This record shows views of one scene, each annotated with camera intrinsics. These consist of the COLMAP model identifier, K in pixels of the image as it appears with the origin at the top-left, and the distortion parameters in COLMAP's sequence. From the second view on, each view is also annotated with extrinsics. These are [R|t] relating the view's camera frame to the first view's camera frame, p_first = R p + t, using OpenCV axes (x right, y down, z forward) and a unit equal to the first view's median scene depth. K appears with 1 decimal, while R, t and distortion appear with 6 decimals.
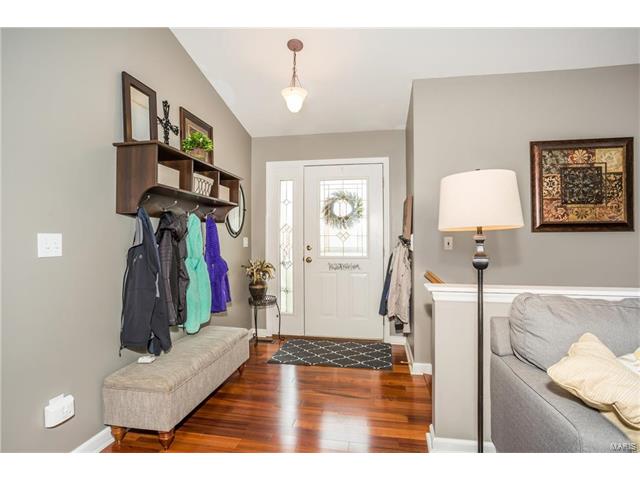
lens RADIAL K [[323.6, 0, 319.4], [0, 323.6, 236.7], [0, 0, 1]] dist [-0.042137, 0.012059]
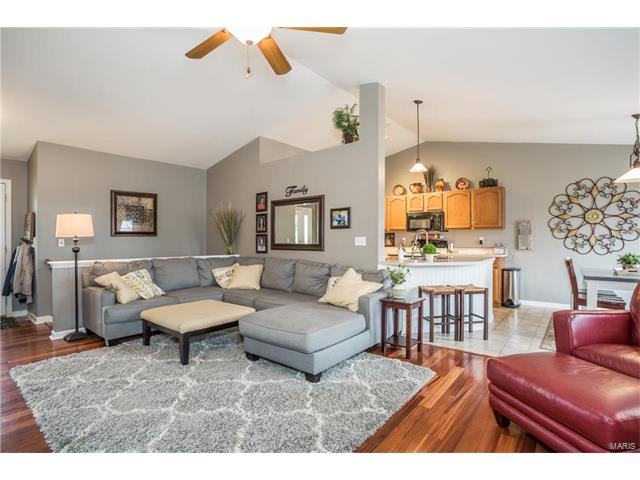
lens RADIAL K [[323.6, 0, 318.0], [0, 323.6, 239.5], [0, 0, 1]] dist [-0.042137, 0.012059]
pose [[0.492351, -0.007416, 0.870365, -0.425875], [-0.002354, 0.999949, 0.009851, -0.016423], [-0.870394, -0.006899, 0.492308, -1.109965]]
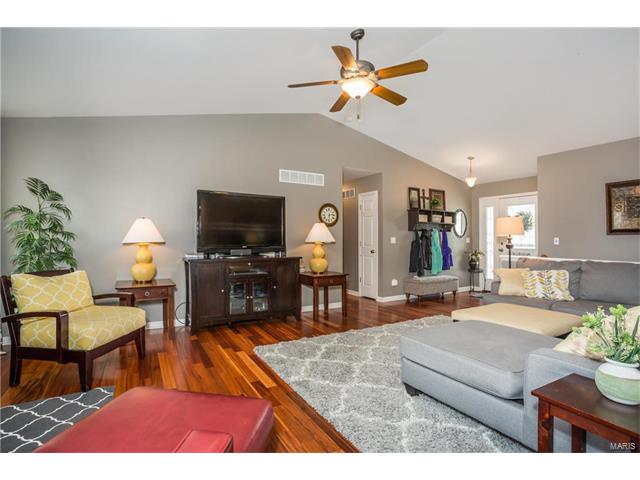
lens RADIAL K [[323.6, 0, 318.8], [0, 323.6, 236.3], [0, 0, 1]] dist [-0.042137, 0.012059]
pose [[0.653805, -0.009260, -0.756606, 0.956710], [0.007991, 0.999954, -0.005333, -0.007321], [0.756621, -0.002560, 0.653849, -1.399843]]
